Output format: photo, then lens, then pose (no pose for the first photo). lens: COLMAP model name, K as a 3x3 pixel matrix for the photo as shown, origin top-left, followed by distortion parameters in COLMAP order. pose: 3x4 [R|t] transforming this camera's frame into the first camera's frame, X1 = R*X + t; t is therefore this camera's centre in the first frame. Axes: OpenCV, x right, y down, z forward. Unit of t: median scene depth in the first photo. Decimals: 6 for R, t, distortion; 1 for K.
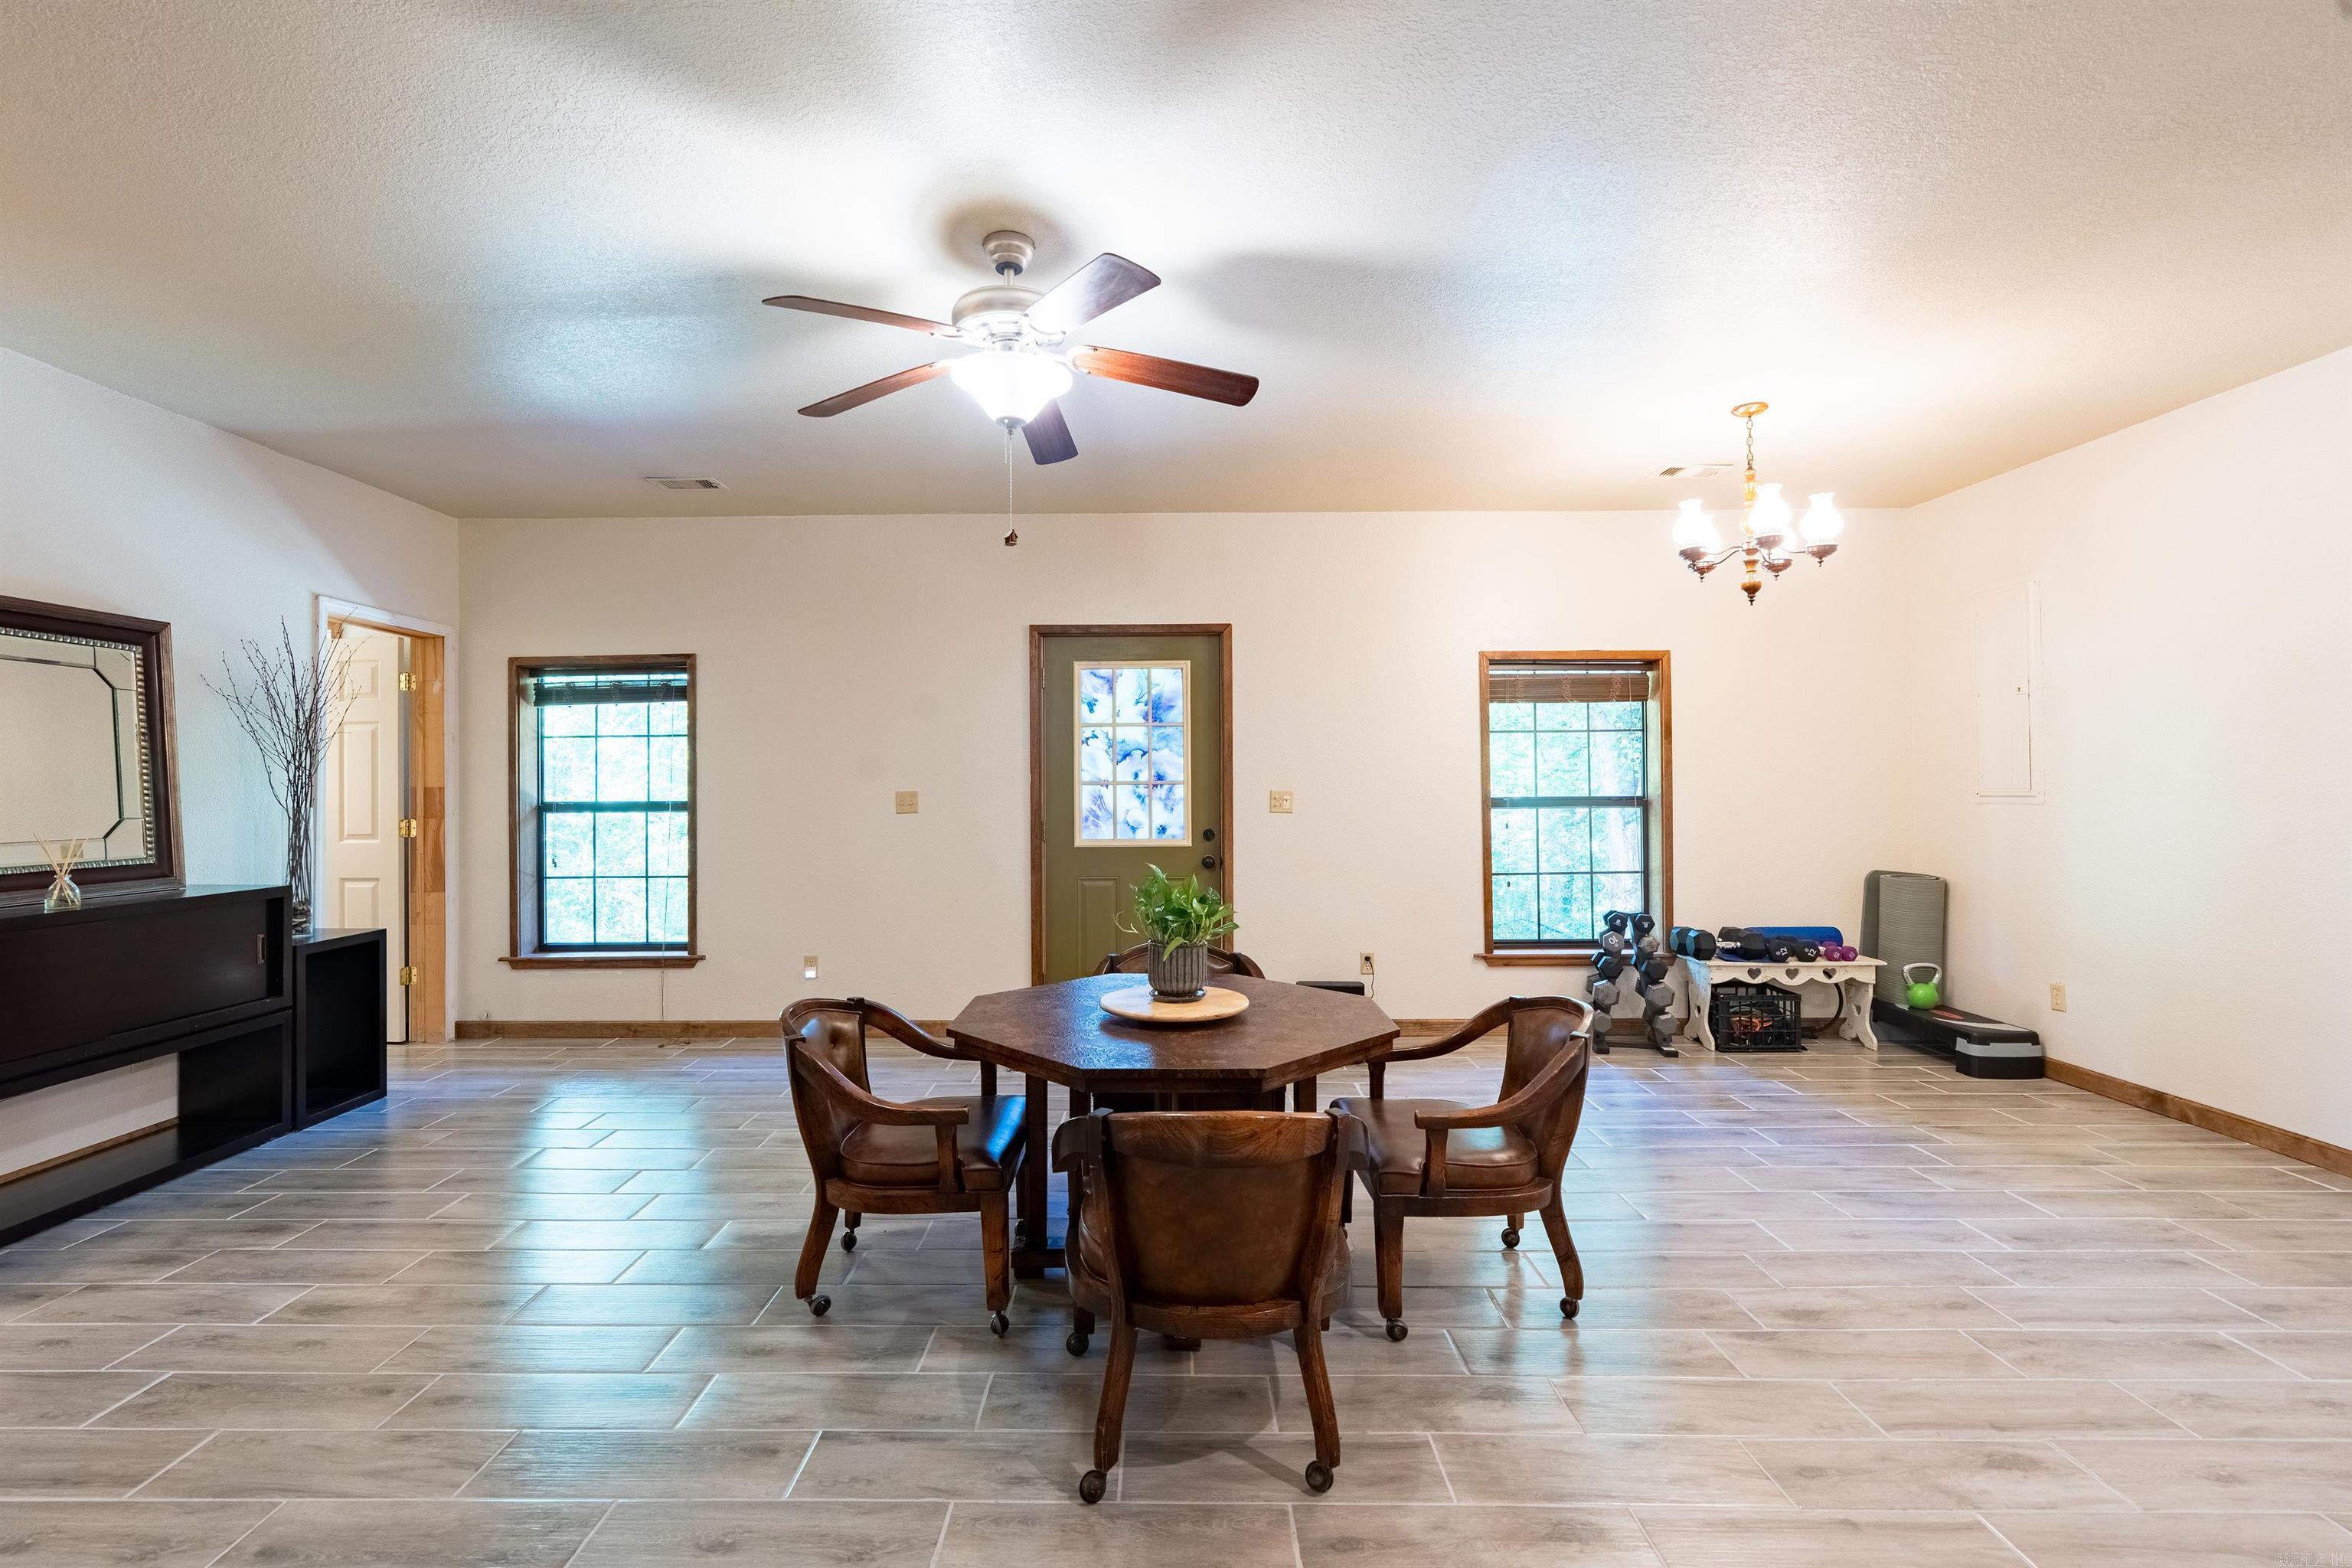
lens RADIAL K [[1051.1, 0, 1153.3], [0, 1051.1, 791.1], [0, 0, 1]] dist [-0.005976, 0.001856]
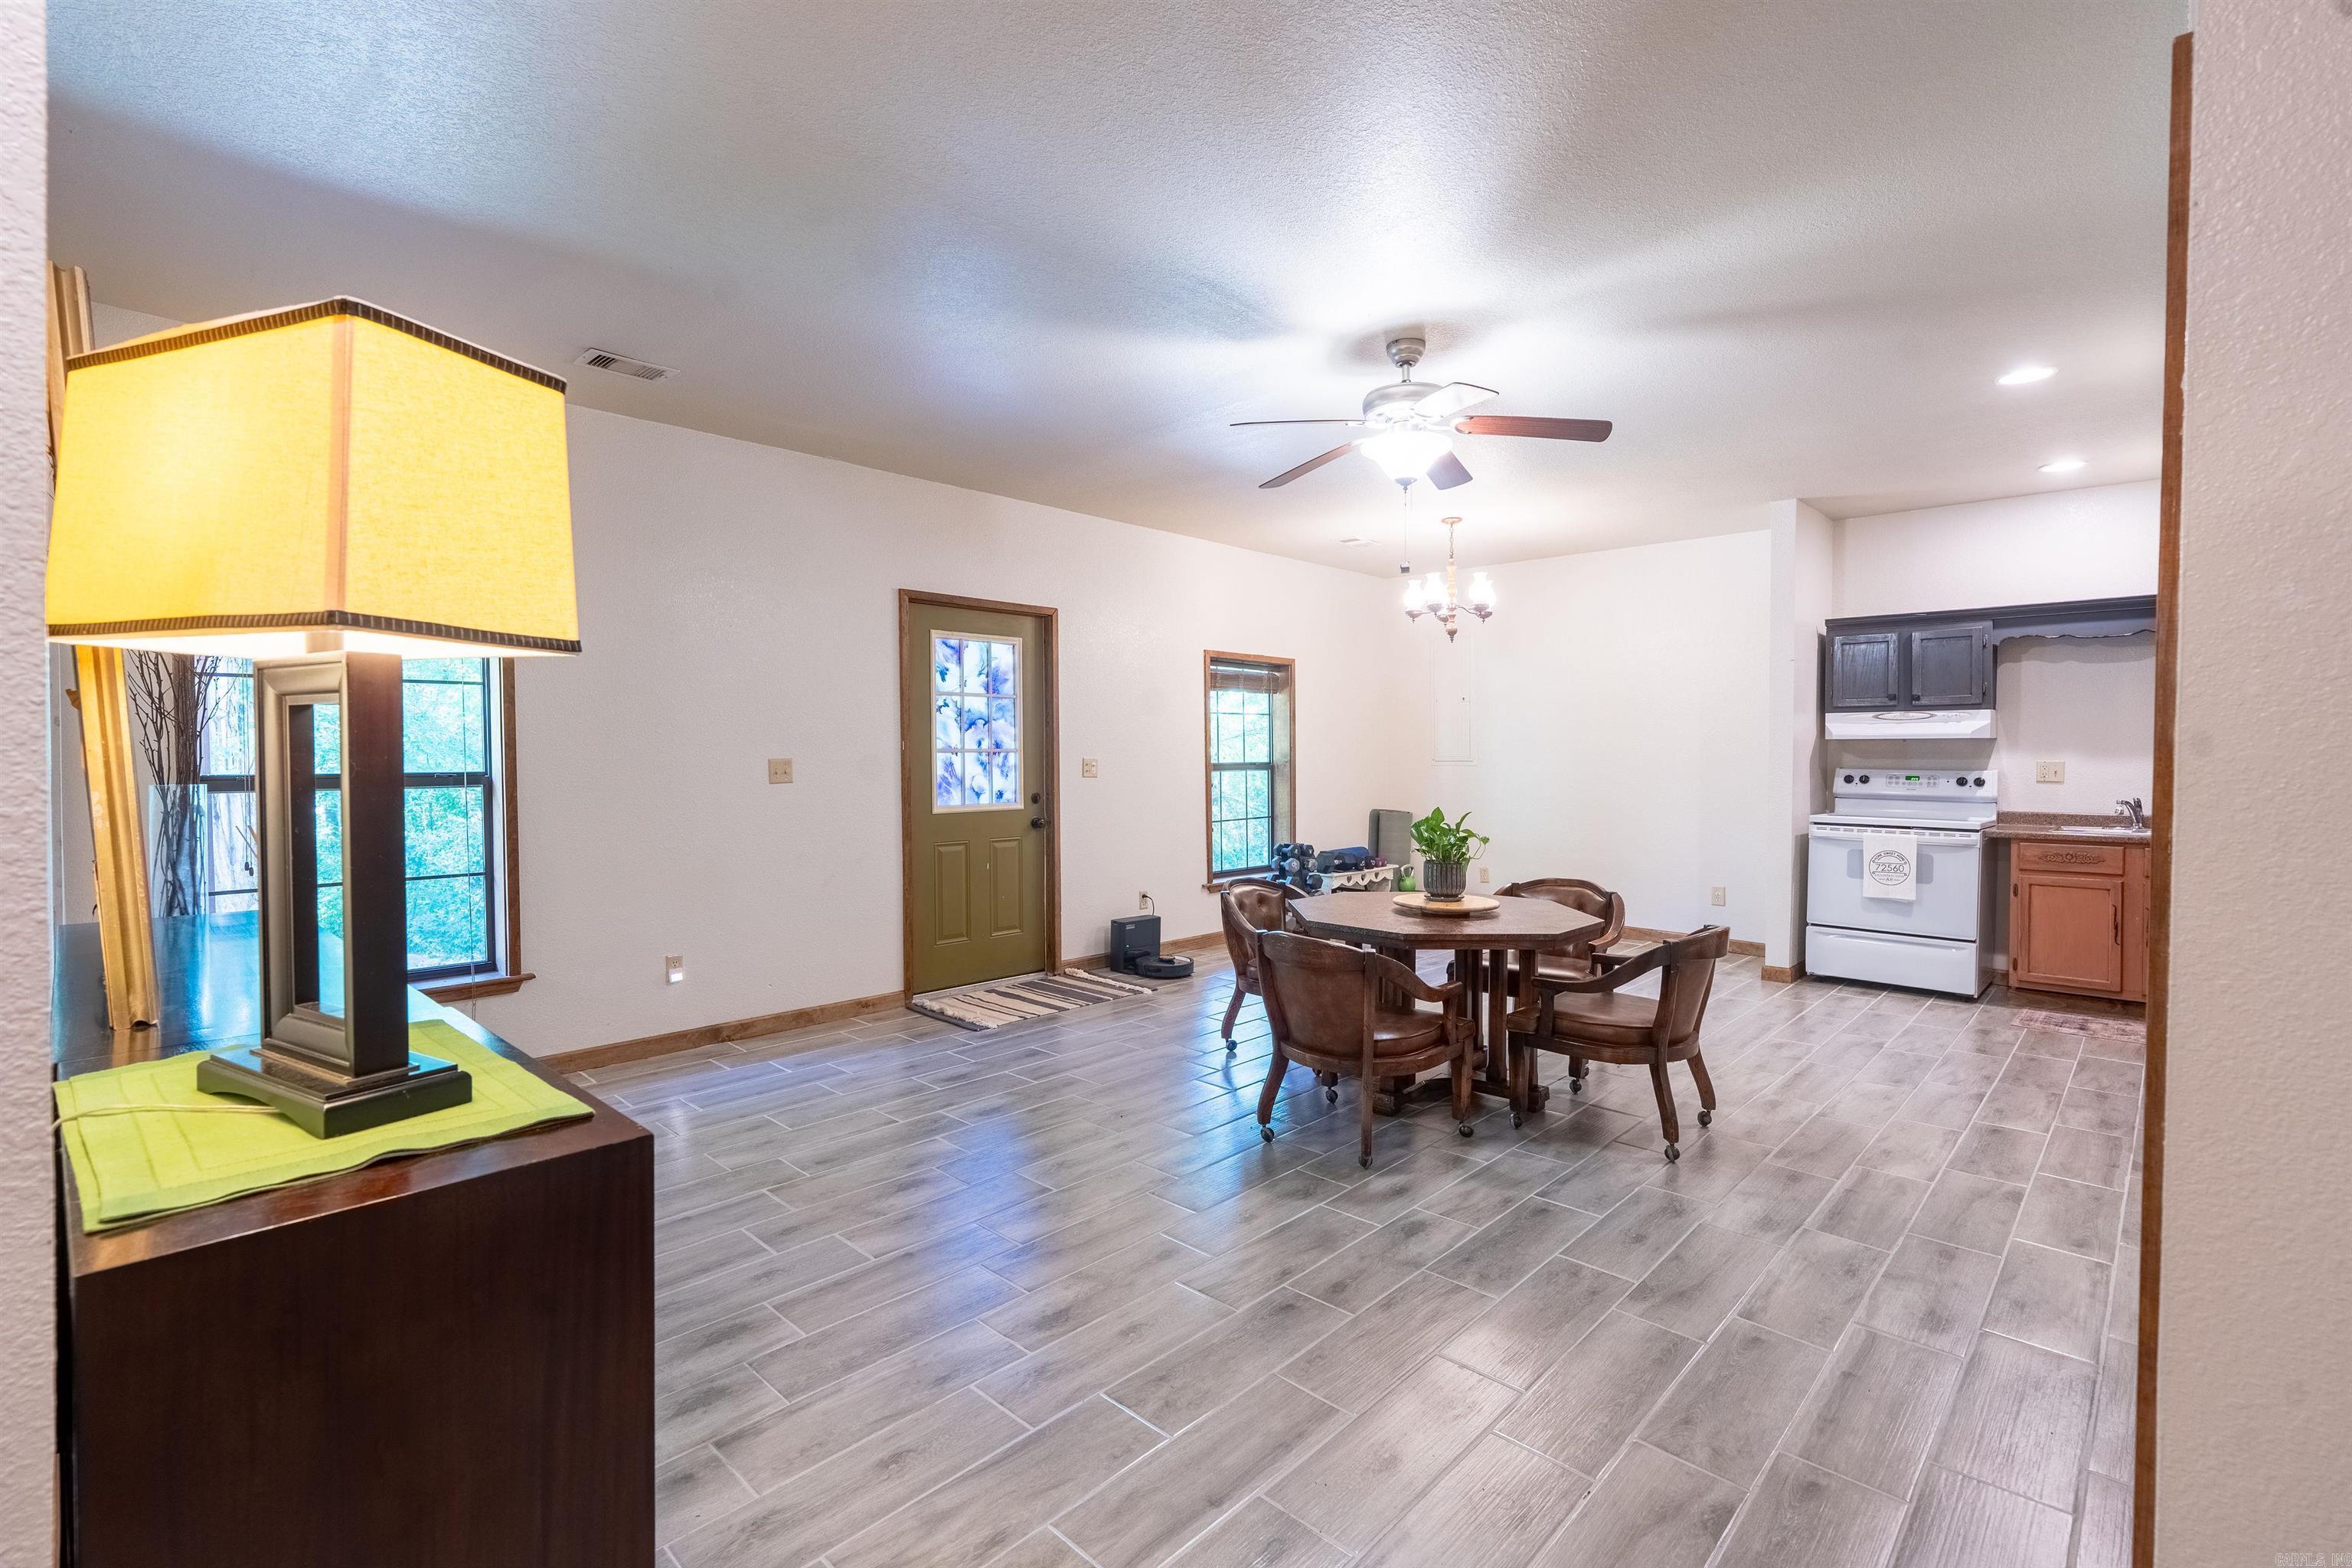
lens RADIAL K [[1051.1, 0, 1157.5], [0, 1051.1, 784.1], [0, 0, 1]] dist [-0.005976, 0.001856]
pose [[0.692389, -0.017340, 0.721316, -0.657351], [0.002398, 0.999761, 0.021732, 0.003215], [-0.721520, -0.013317, 0.692265, 0.144454]]
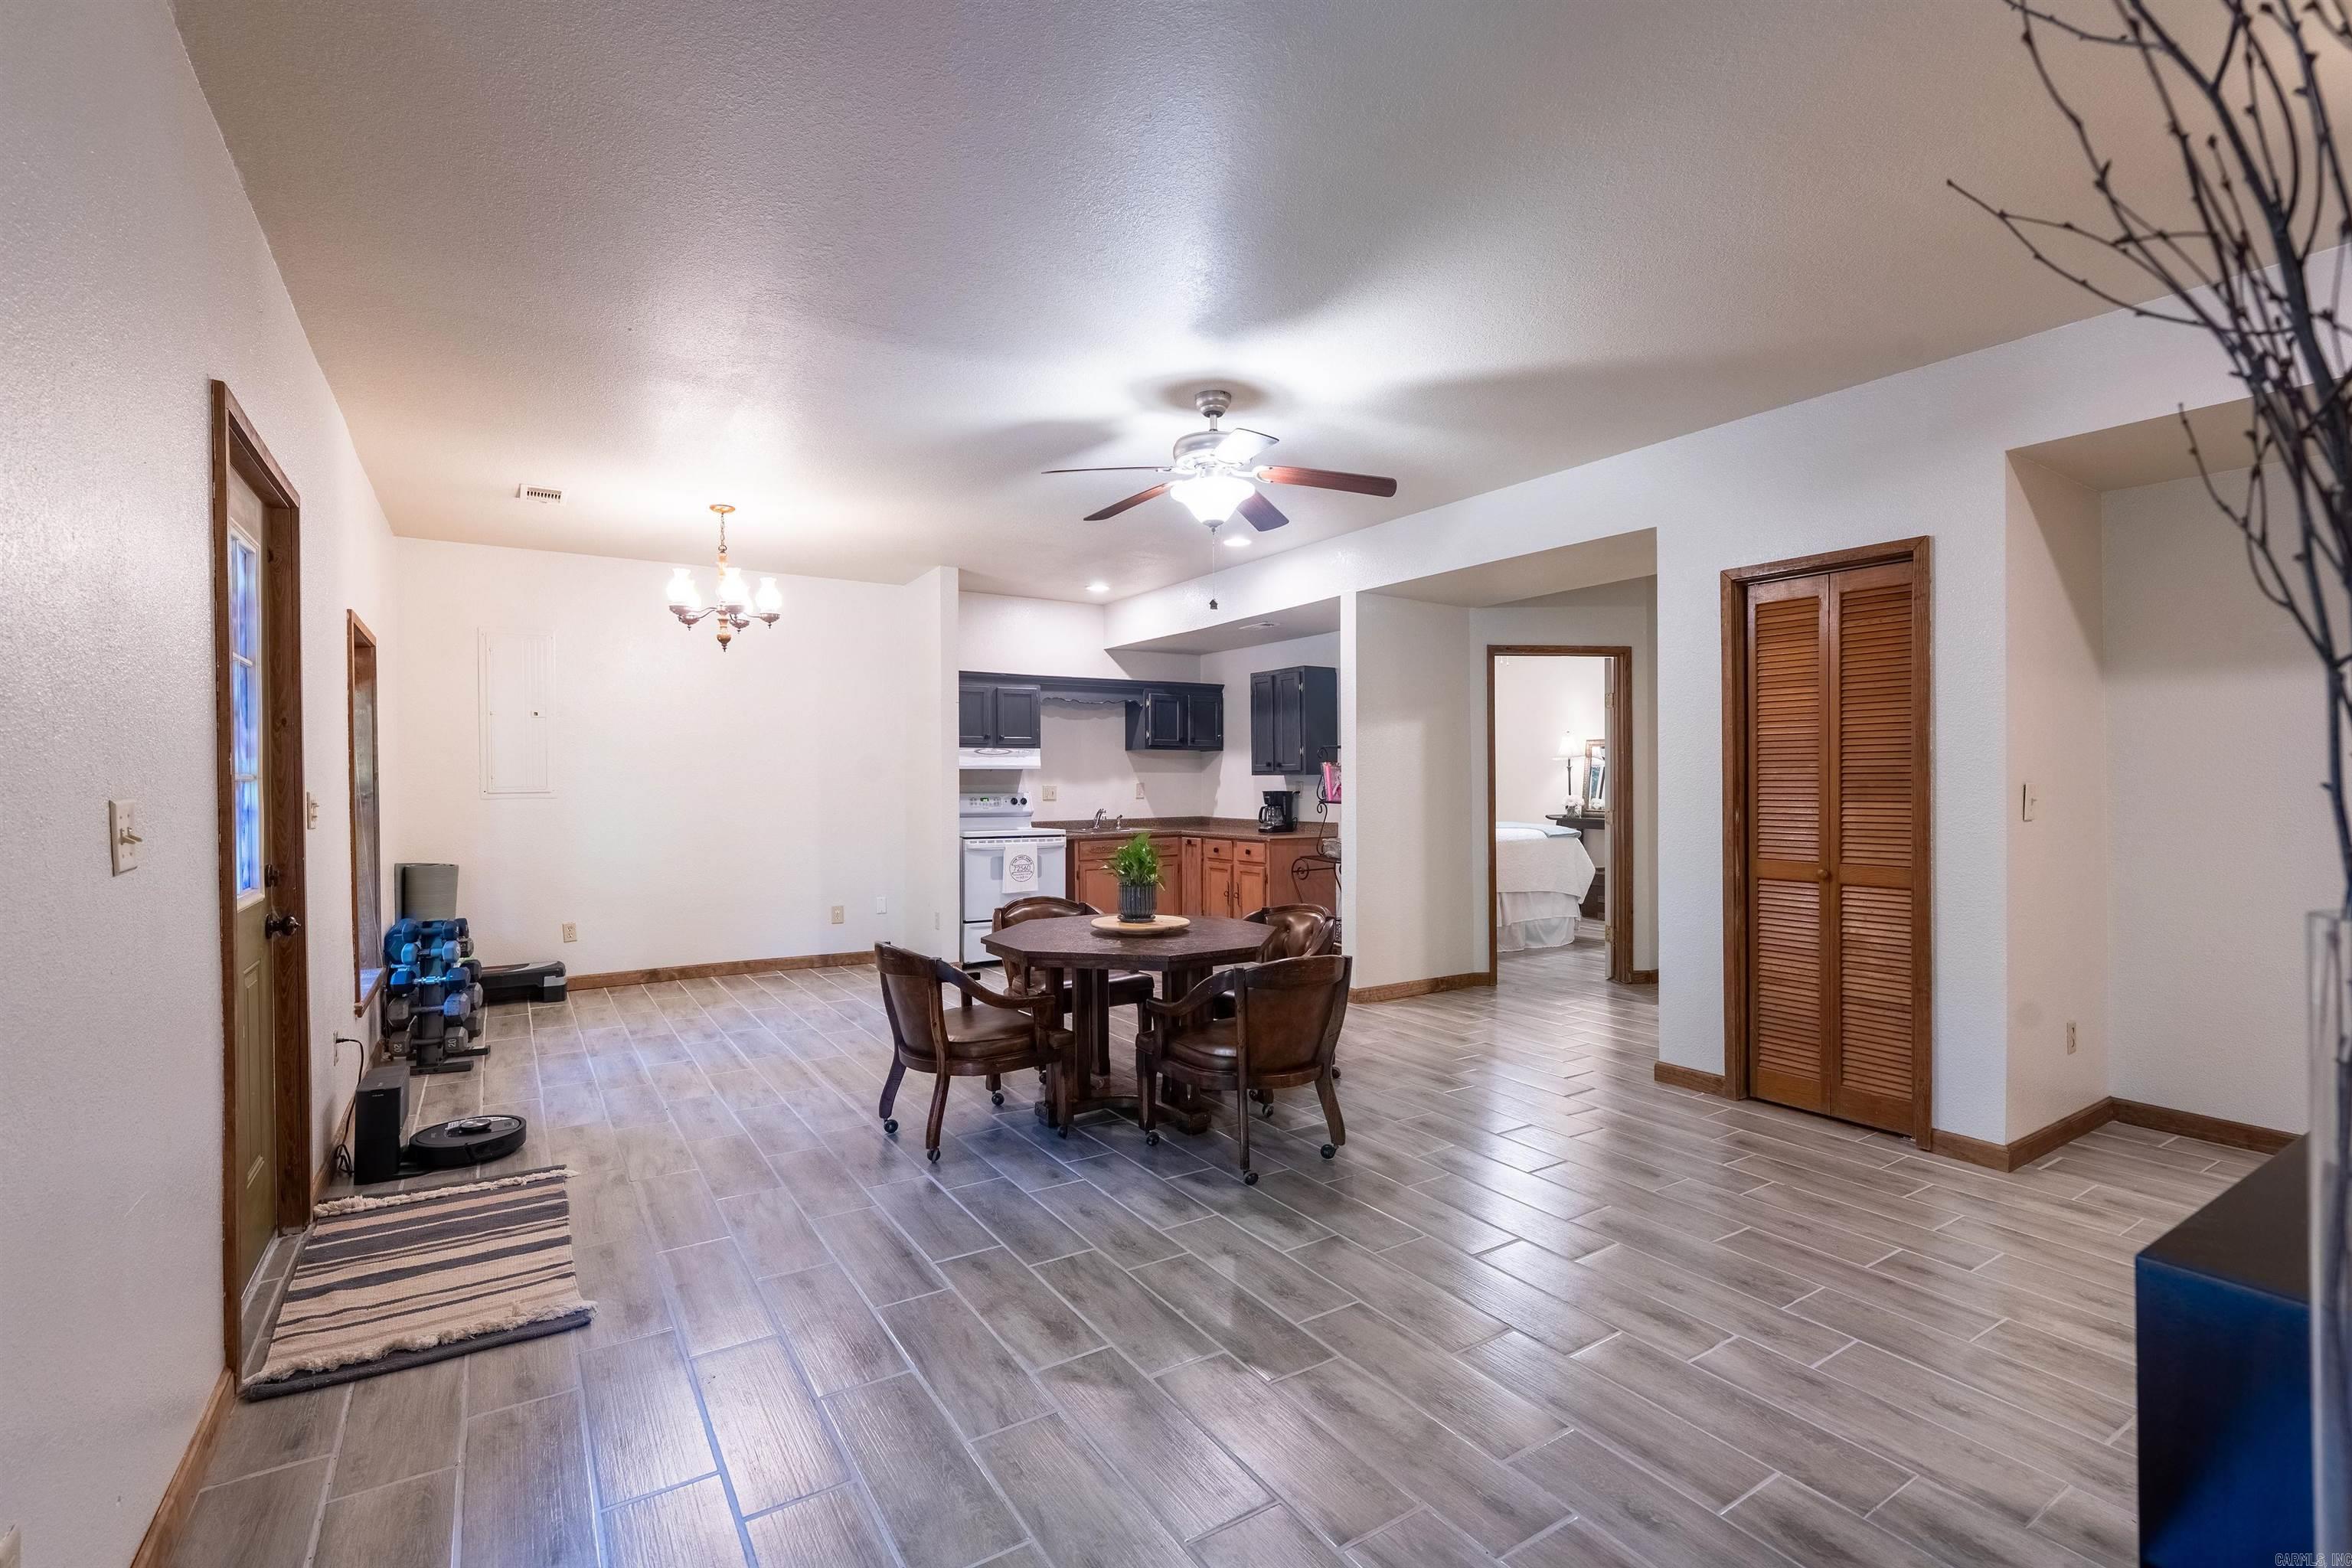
lens RADIAL K [[1051.1, 0, 1158.9], [0, 1051.1, 774.8], [0, 0, 1]] dist [-0.005976, 0.001856]
pose [[-0.535642, 0.010592, 0.844379, -0.642404], [0.012702, 0.999909, -0.004485, -0.001056], [-0.844350, 0.008323, -0.535728, 0.901976]]
